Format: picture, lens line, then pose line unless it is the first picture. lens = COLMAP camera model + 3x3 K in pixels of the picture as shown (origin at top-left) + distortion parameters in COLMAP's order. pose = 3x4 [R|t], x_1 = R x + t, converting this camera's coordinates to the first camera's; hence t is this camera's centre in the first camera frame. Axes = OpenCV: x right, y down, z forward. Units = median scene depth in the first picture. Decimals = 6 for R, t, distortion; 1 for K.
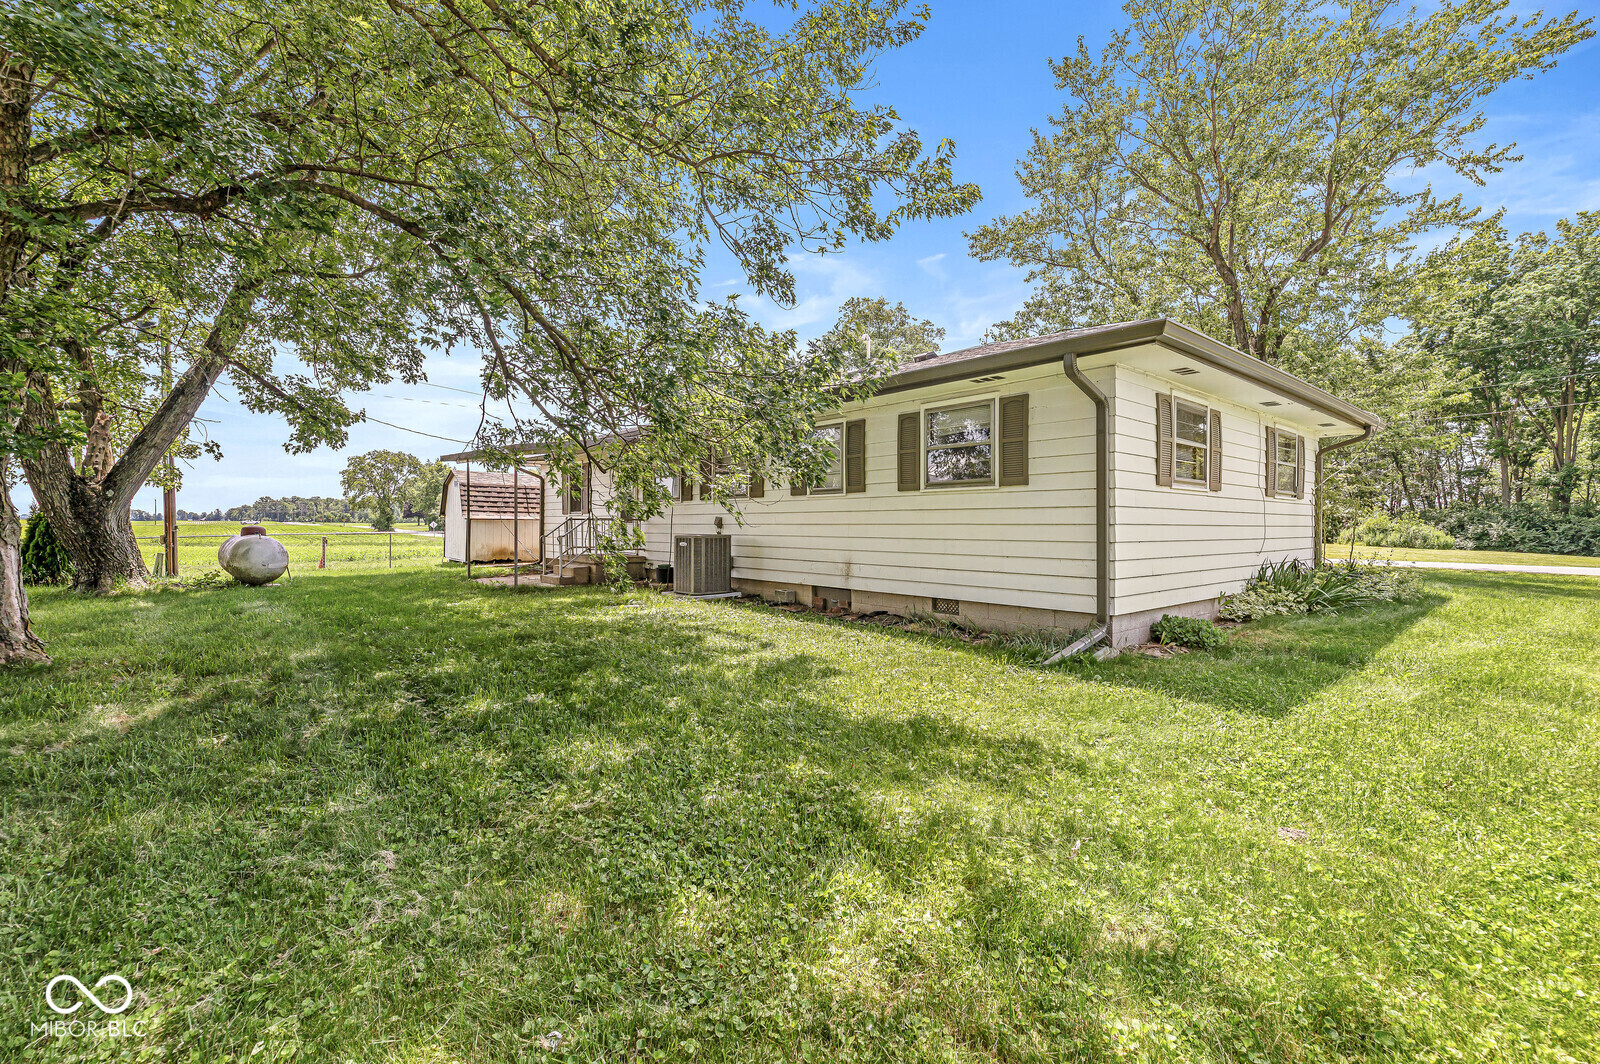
lens RADIAL K [[701.2, 0, 805.0], [0, 701.2, 533.5], [0, 0, 1]] dist [-0.002622, -0.000116]
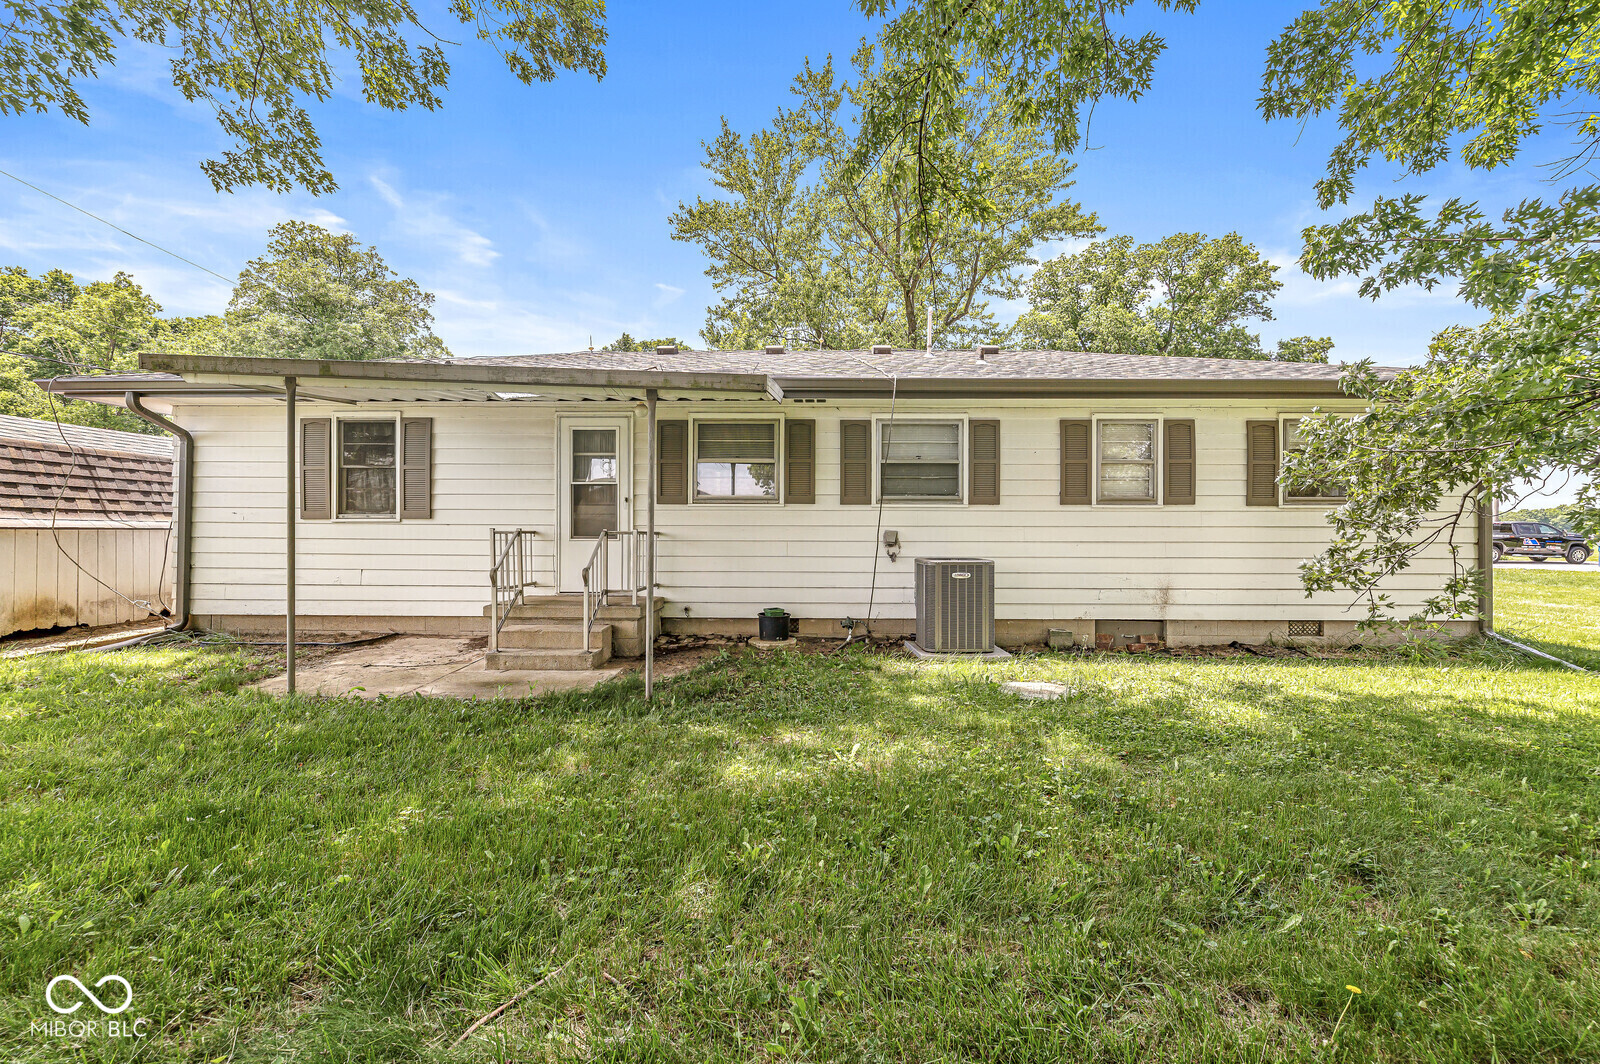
lens RADIAL K [[701.2, 0, 800.7], [0, 701.2, 526.0], [0, 0, 1]] dist [-0.002622, -0.000116]
pose [[0.647862, 0.006491, 0.761730, -0.783255], [0.005599, 0.999896, -0.013282, -0.024090], [-0.761737, 0.012870, 0.647758, 0.688130]]
